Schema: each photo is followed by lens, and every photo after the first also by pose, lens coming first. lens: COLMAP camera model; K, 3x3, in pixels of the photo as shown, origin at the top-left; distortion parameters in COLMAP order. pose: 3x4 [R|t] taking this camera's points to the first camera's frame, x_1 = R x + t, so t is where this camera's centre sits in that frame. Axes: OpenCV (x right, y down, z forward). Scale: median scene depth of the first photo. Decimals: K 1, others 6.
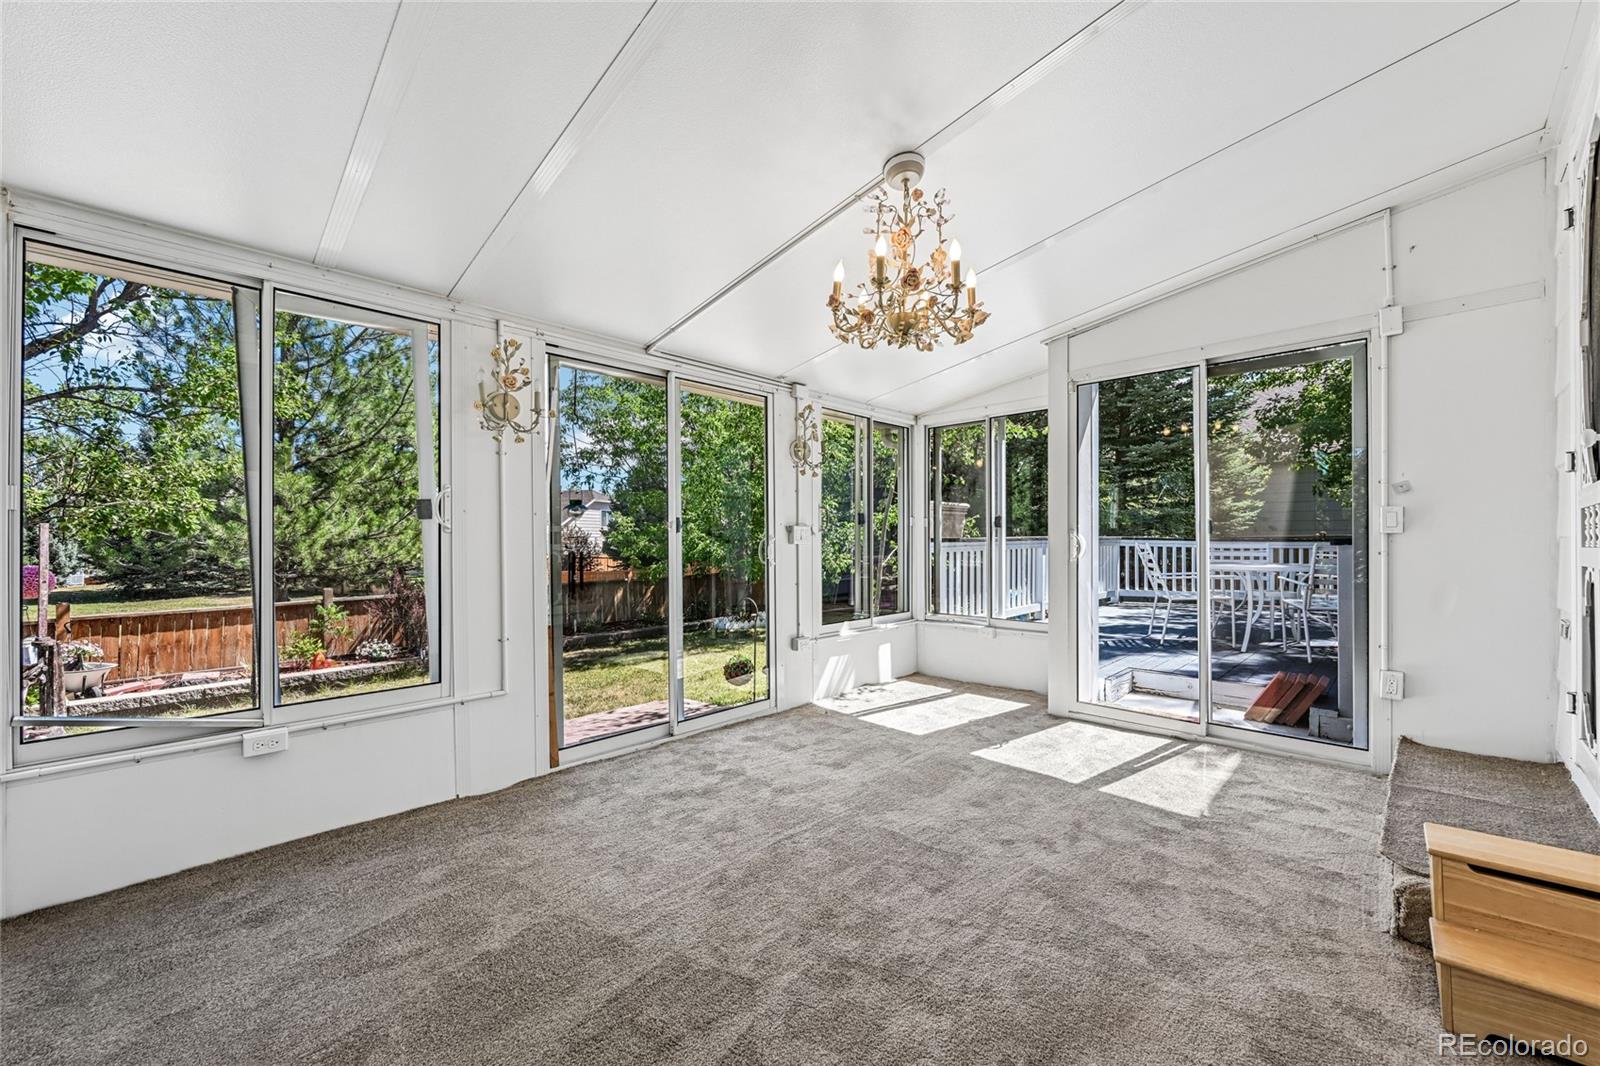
lens RADIAL K [[627.4, 0, 805.3], [0, 627.4, 538.2], [0, 0, 1]] dist [-0.002962, 0.000410]
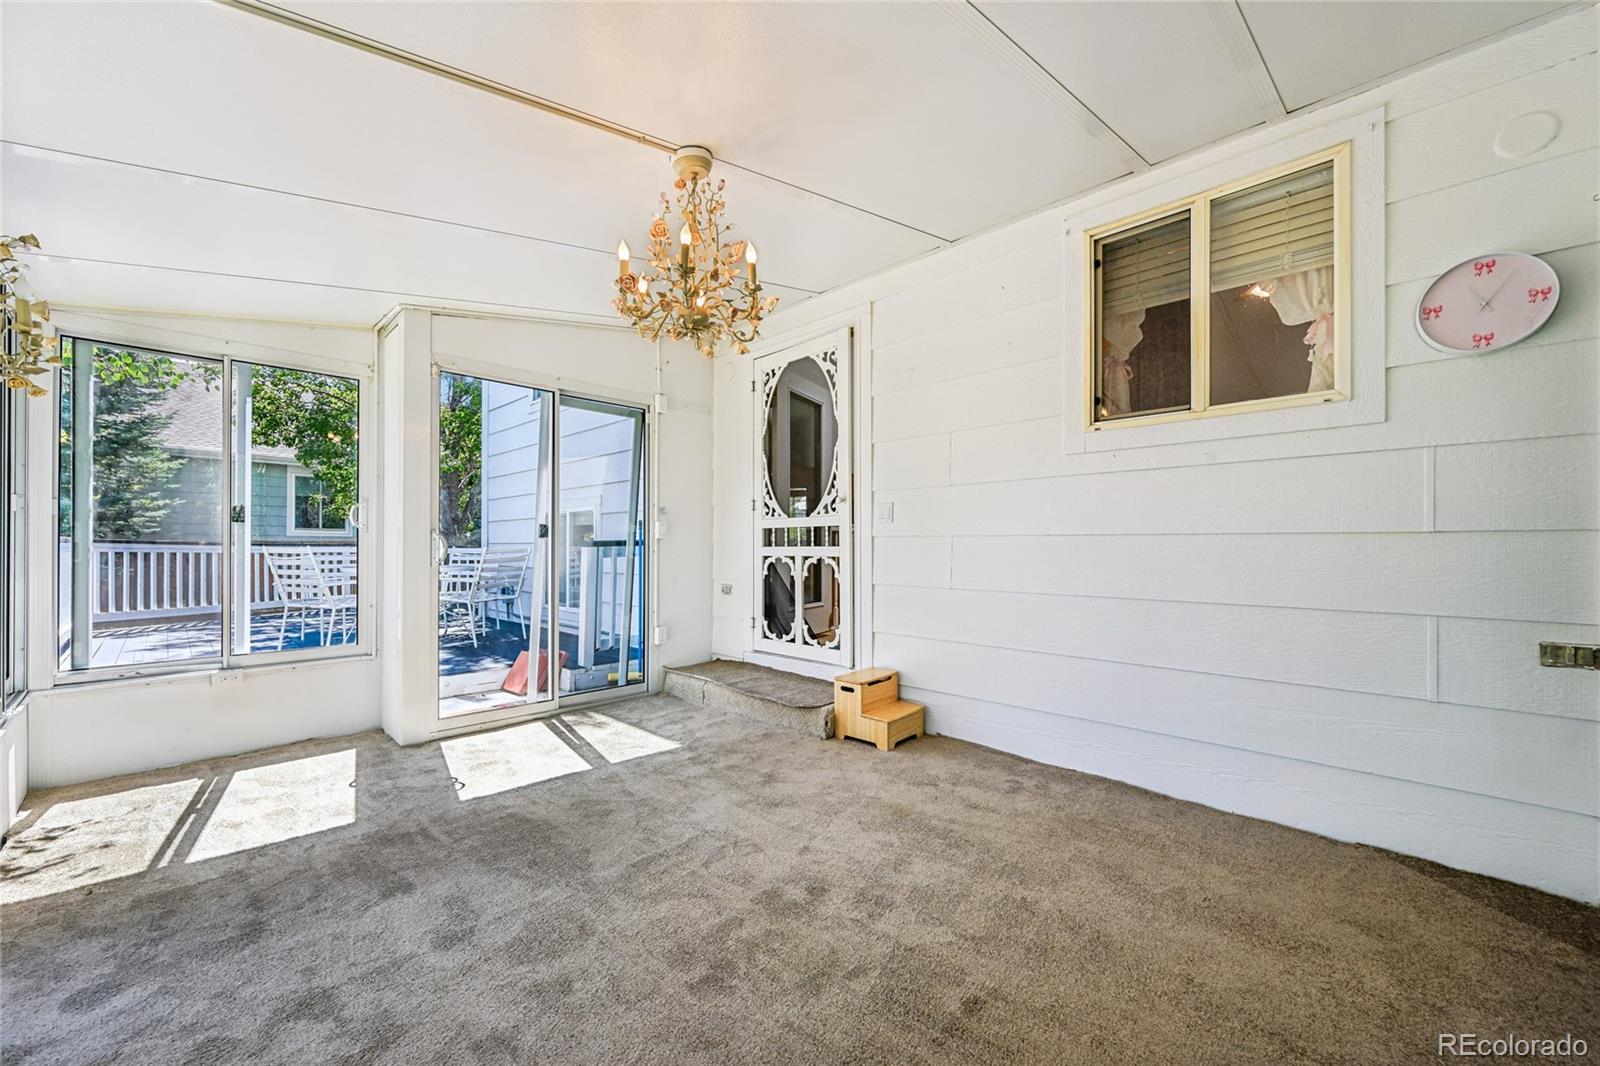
lens RADIAL K [[627.4, 0, 805.0], [0, 627.4, 543.1], [0, 0, 1]] dist [-0.002962, 0.000410]
pose [[-0.002624, 0.008242, 0.999963, -0.579459], [-0.004822, 0.999954, -0.008255, 0.012963], [-0.999985, -0.004844, -0.002584, 0.577453]]
